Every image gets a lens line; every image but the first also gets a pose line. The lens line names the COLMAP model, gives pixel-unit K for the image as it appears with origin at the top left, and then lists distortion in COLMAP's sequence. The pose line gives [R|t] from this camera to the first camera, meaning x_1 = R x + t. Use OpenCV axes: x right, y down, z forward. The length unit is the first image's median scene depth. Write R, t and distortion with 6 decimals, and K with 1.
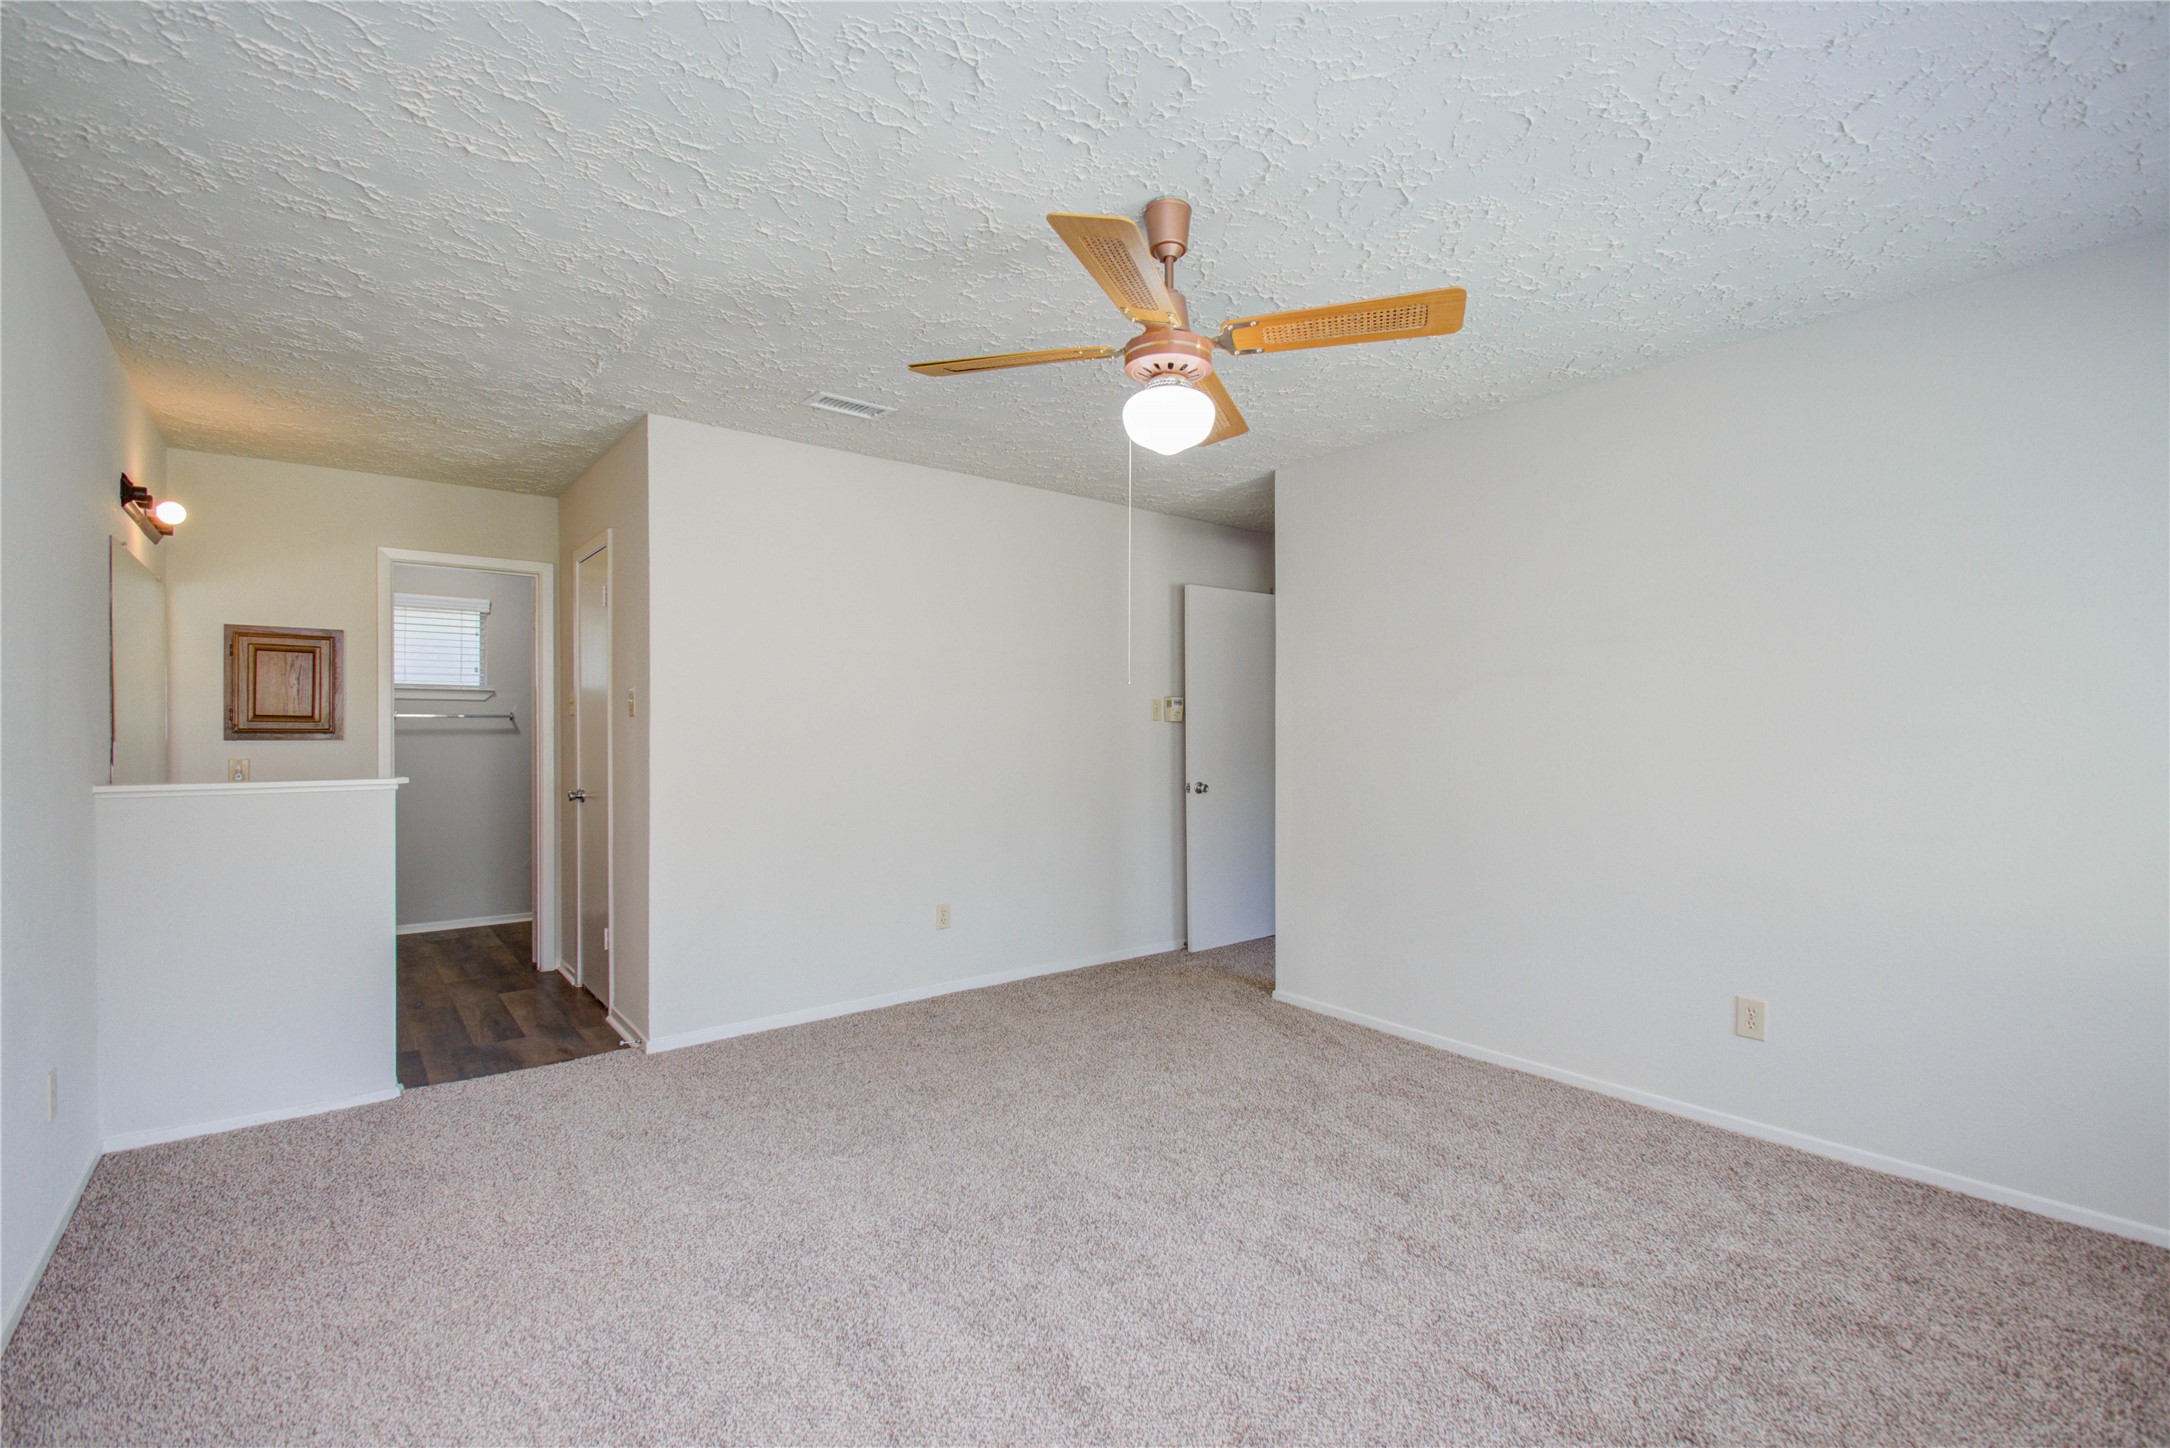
lens RADIAL K [[971.2, 0, 1095.1], [0, 971.2, 746.4], [0, 0, 1]] dist [0.001628, -0.012663]
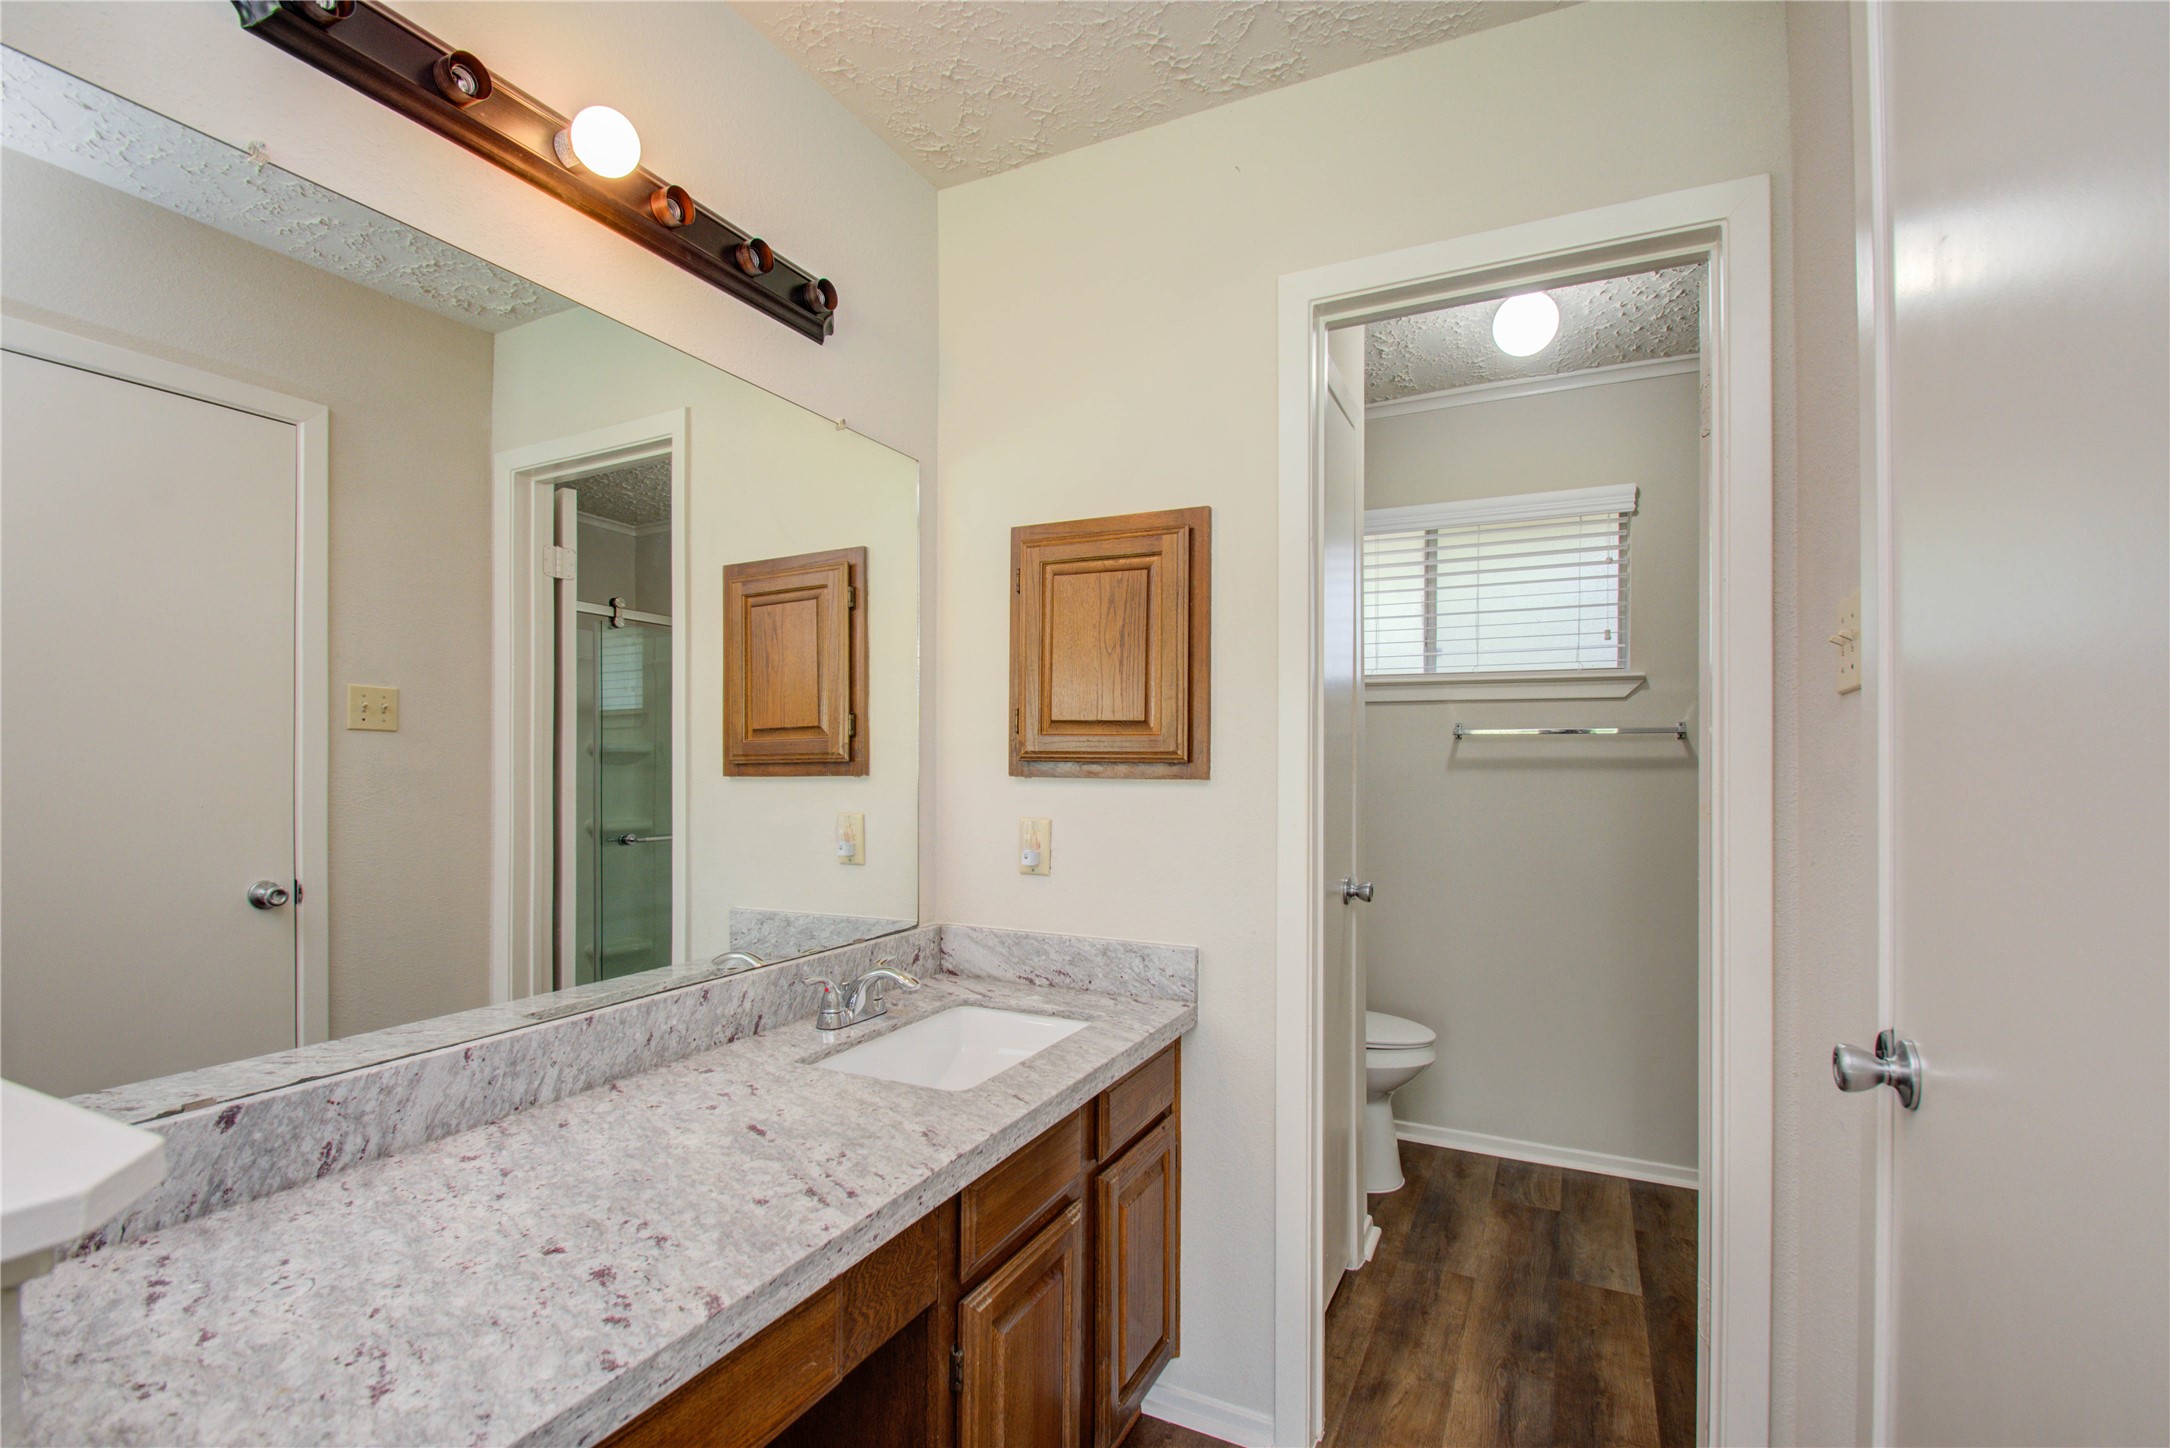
lens RADIAL K [[965.7, 0, 1101.3], [0, 965.7, 762.8], [0, 0, 1]] dist [-0.000231, -0.012832]
pose [[0.428389, -0.001050, -0.903594, -0.442347], [-0.017150, 0.999810, -0.009293, -0.009248], [0.903432, 0.019478, 0.428290, 0.803594]]
